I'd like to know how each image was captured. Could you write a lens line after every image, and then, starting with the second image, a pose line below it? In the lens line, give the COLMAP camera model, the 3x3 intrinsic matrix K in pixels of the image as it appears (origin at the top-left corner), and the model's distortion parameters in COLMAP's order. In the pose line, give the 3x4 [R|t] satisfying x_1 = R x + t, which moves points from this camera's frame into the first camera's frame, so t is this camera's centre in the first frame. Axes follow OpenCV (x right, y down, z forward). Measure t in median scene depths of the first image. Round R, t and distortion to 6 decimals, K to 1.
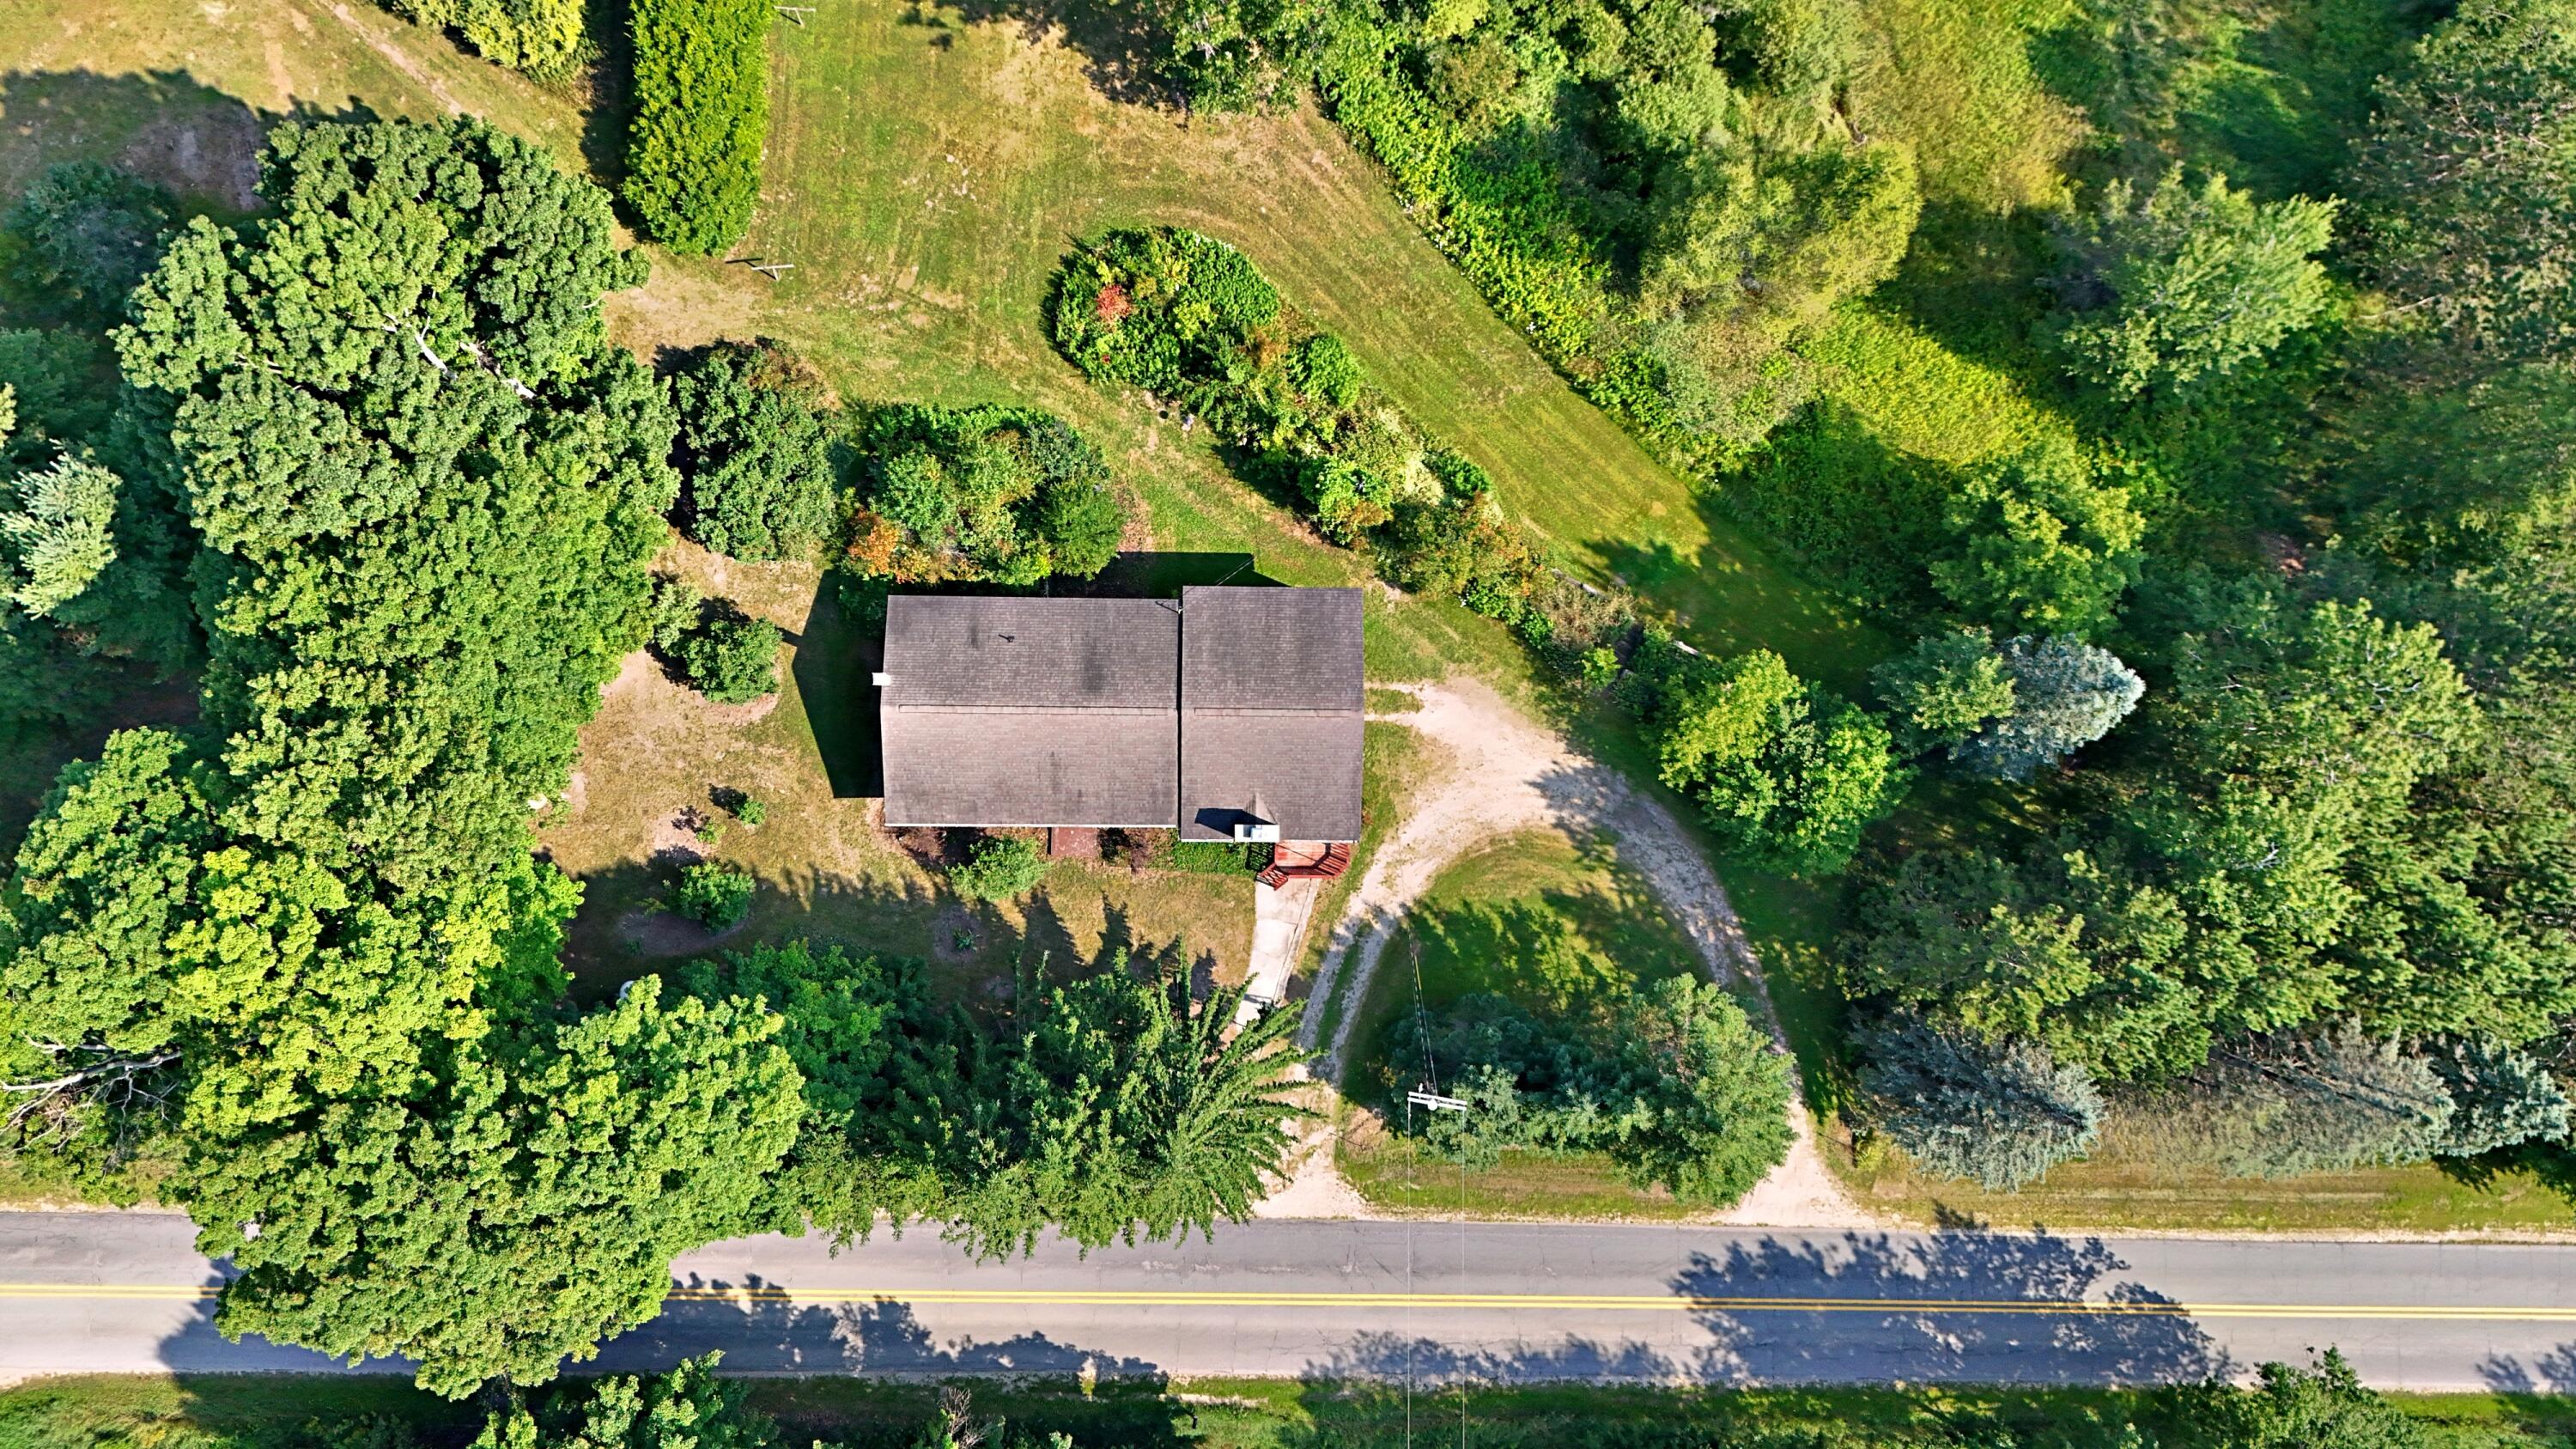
lens RADIAL K [[1856.0, 0, 1295.9], [0, 1856.0, 671.4], [0, 0, 1]] dist [0.098410, -0.106741]
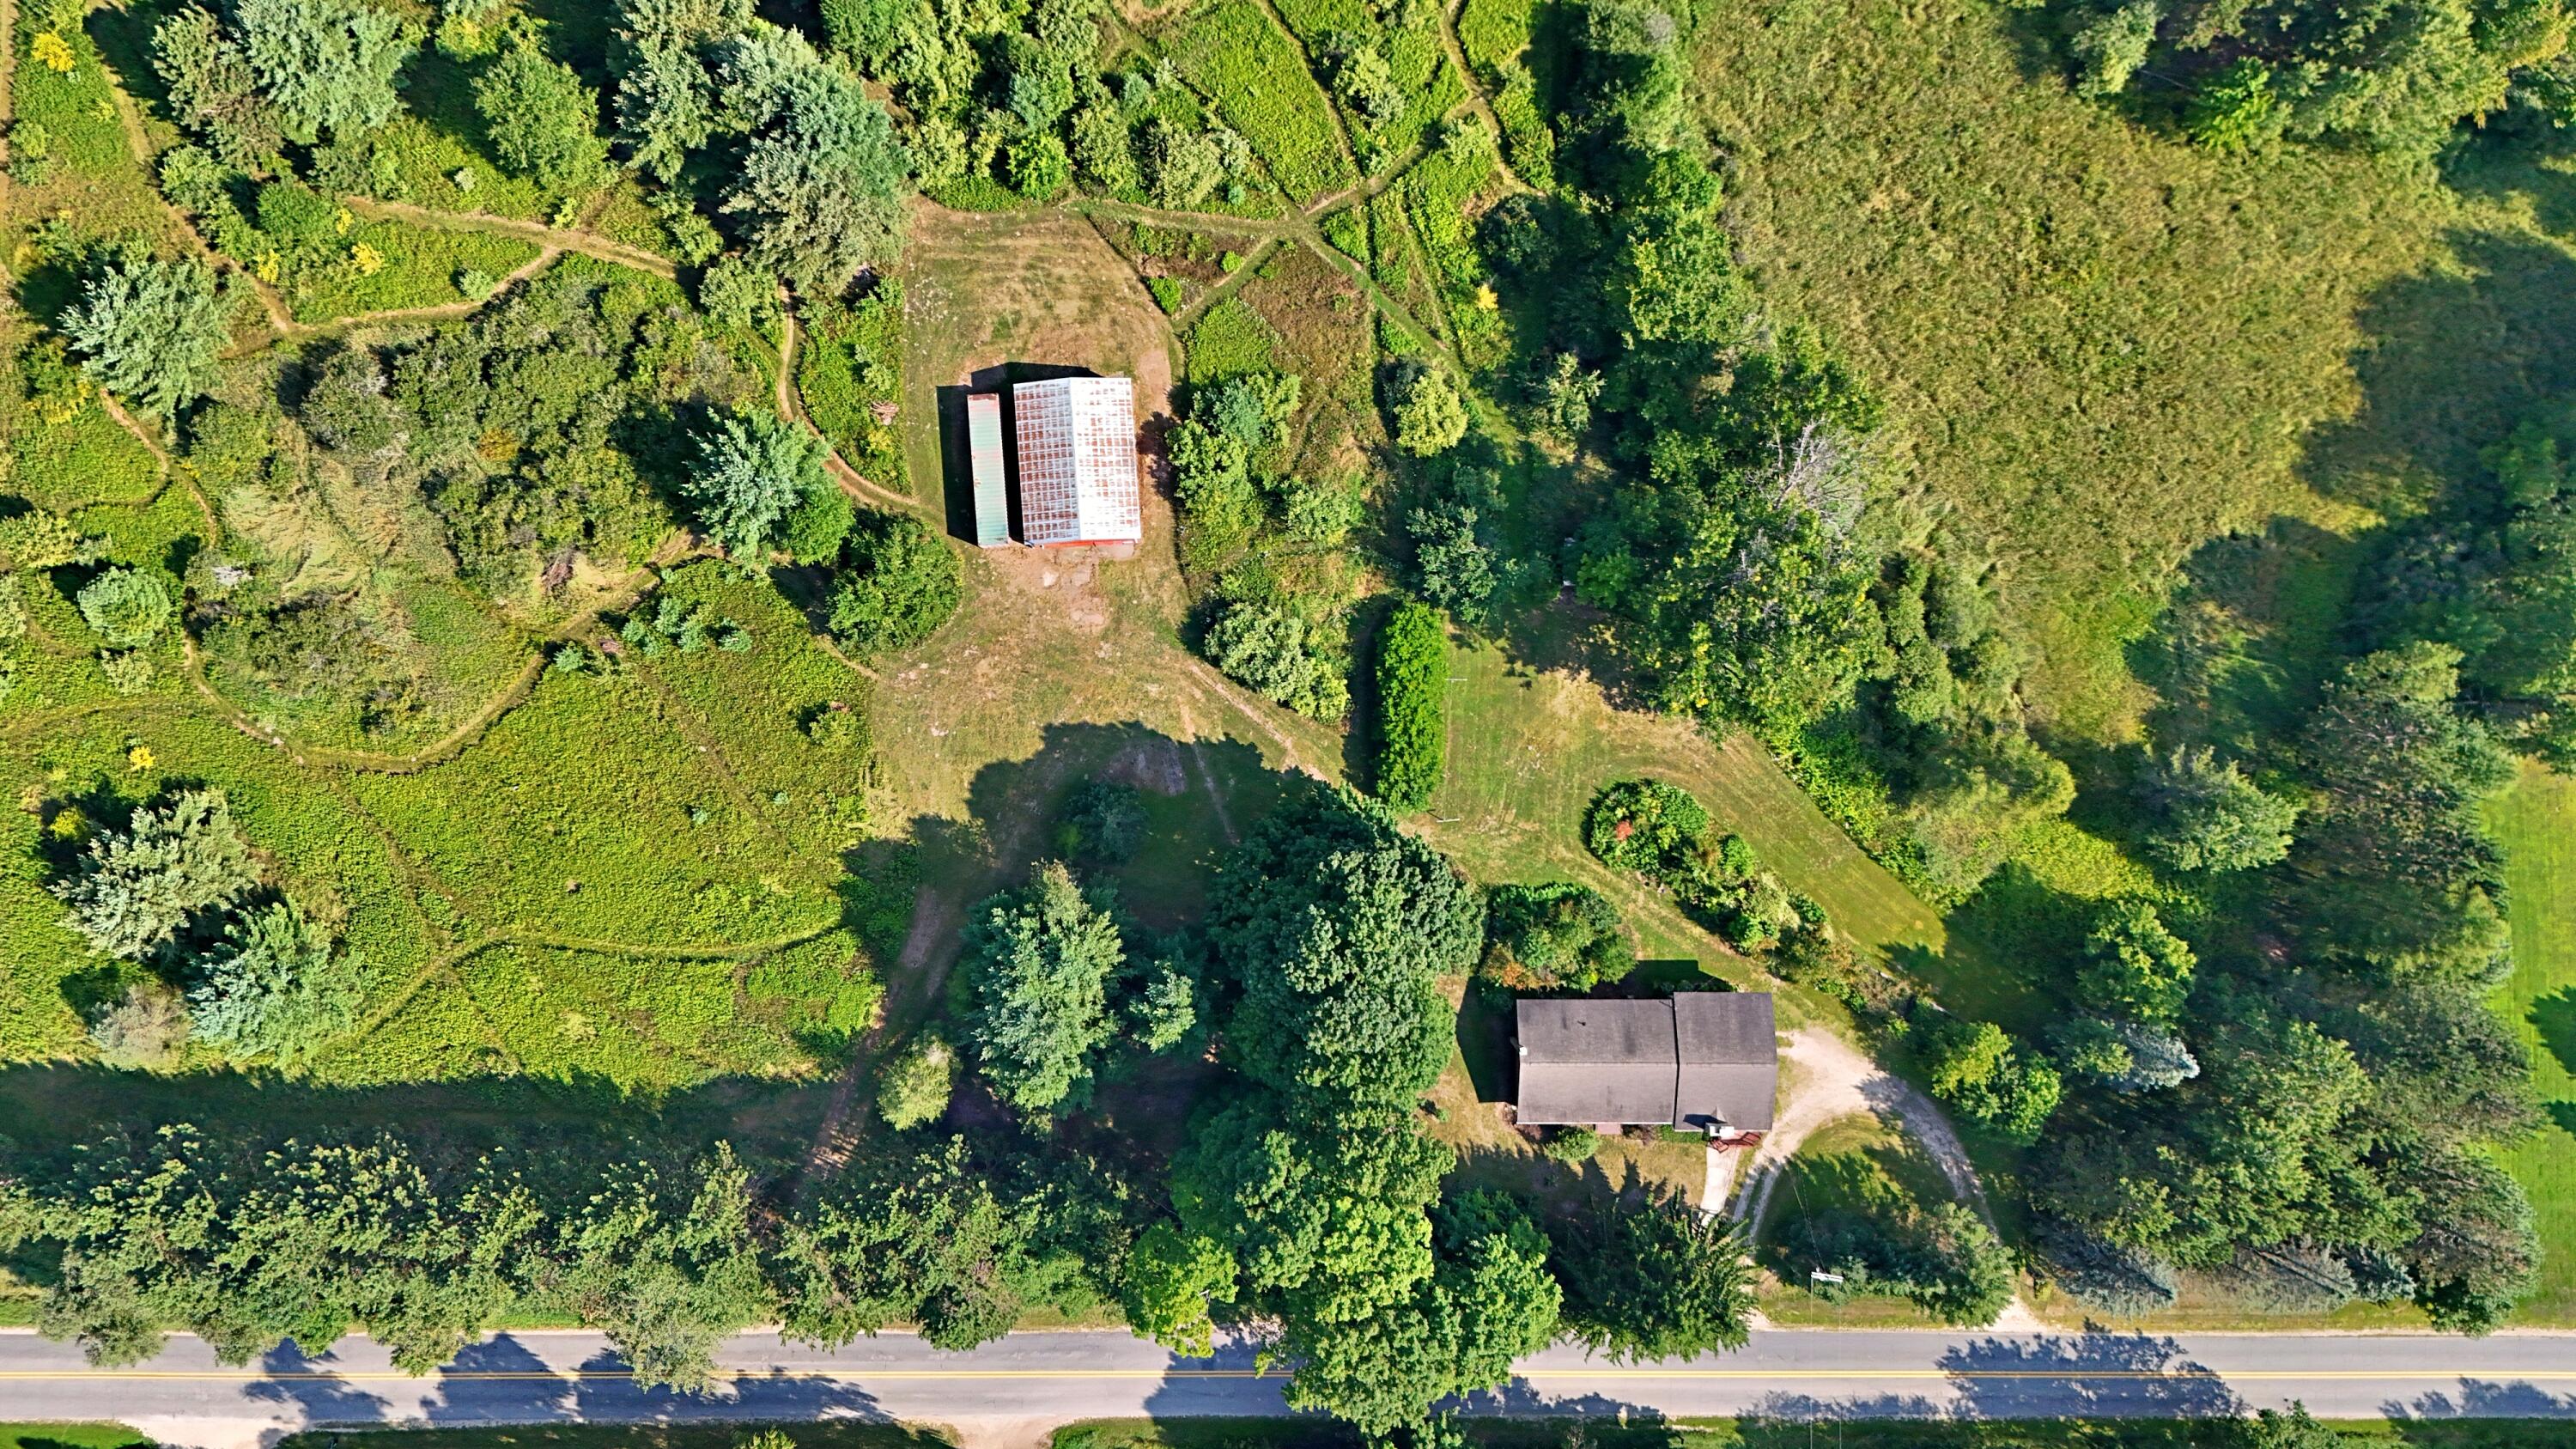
lens RADIAL K [[1856.0, 0, 1295.9], [0, 1856.0, 671.4], [0, 0, 1]] dist [0.098410, -0.106741]
pose [[0.999949, -0.009956, -0.001454, -0.418029], [0.009988, 0.999667, 0.023811, -0.400970], [0.001216, -0.023824, 0.999715, -0.827499]]
